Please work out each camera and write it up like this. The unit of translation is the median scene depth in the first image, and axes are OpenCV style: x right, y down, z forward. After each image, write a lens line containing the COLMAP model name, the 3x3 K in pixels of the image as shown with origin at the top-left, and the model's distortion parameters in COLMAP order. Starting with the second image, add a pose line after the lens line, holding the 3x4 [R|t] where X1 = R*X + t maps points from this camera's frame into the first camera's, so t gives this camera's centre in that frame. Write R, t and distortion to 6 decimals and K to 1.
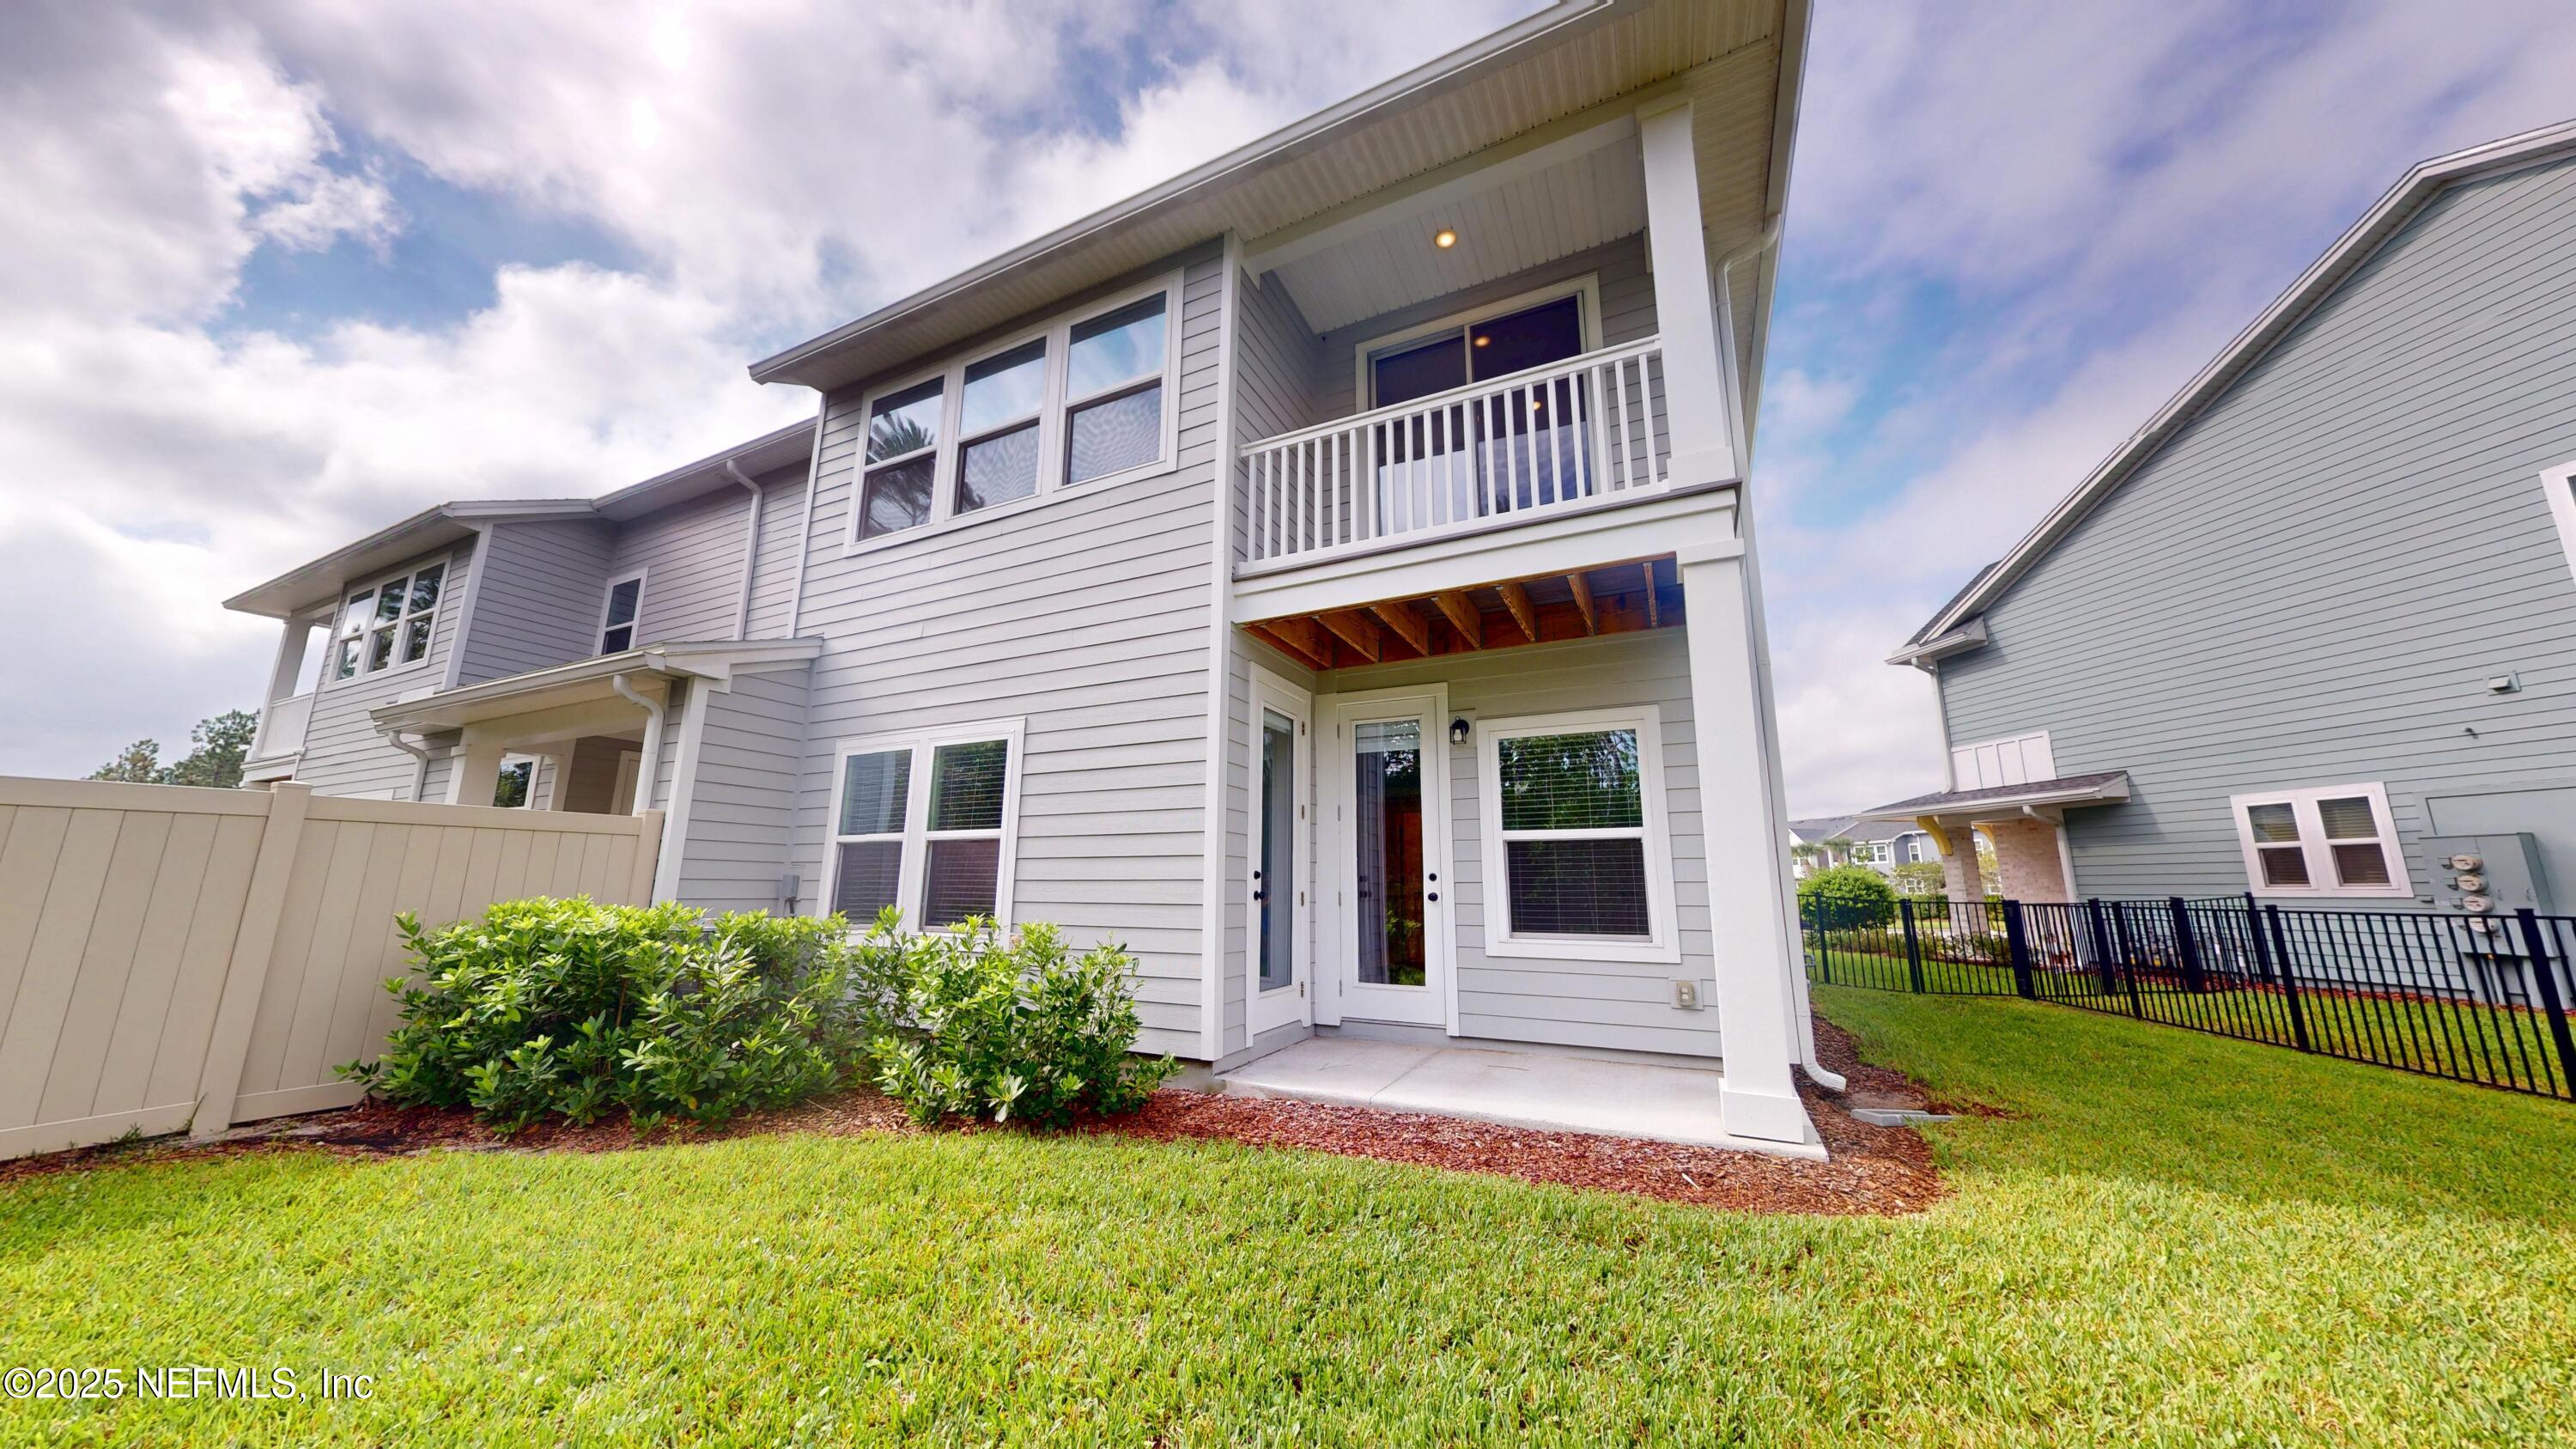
lens RADIAL K [[815.8, 0, 1283.4], [0, 815.8, 725.9], [0, 0, 1]] dist [-0.001378, -0.000139]
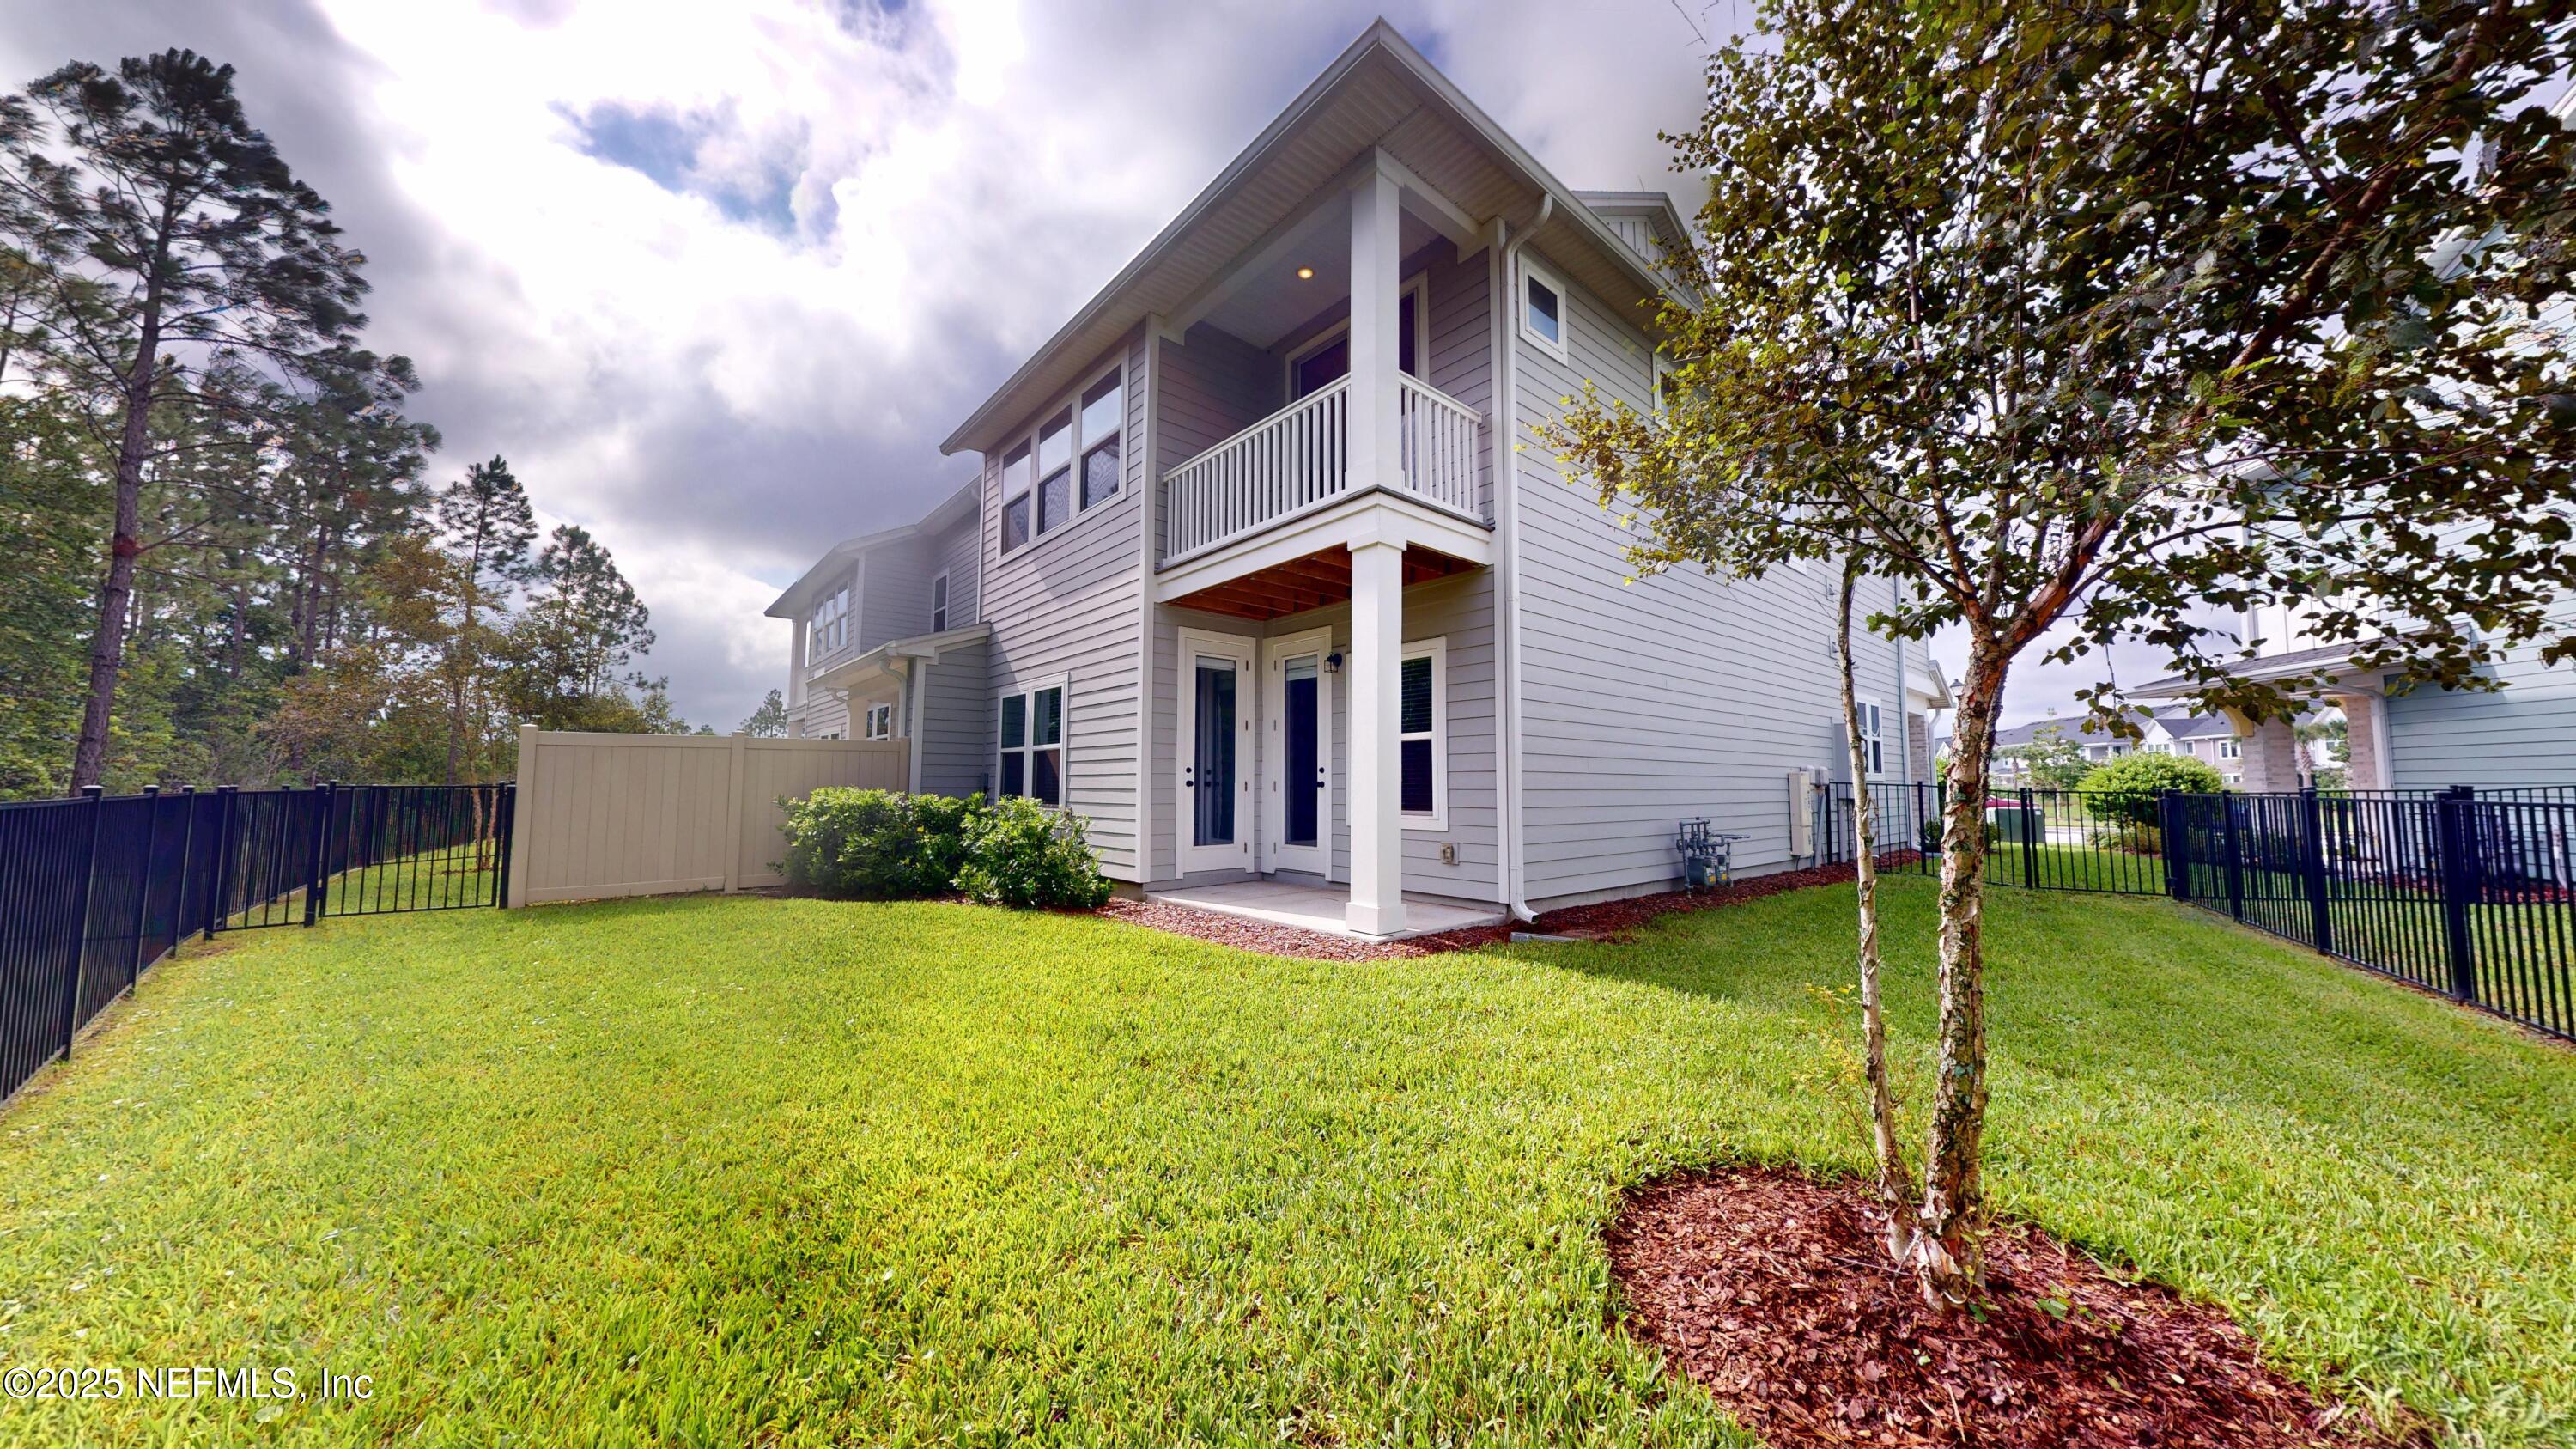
lens RADIAL K [[815.8, 0, 1294.3], [0, 815.8, 726.1], [0, 0, 1]] dist [-0.001378, -0.000139]
pose [[0.920145, -0.031829, -0.390282, 0.691558], [0.080506, 0.990776, 0.109002, -0.042918], [0.383213, -0.131718, 0.914220, -0.271003]]
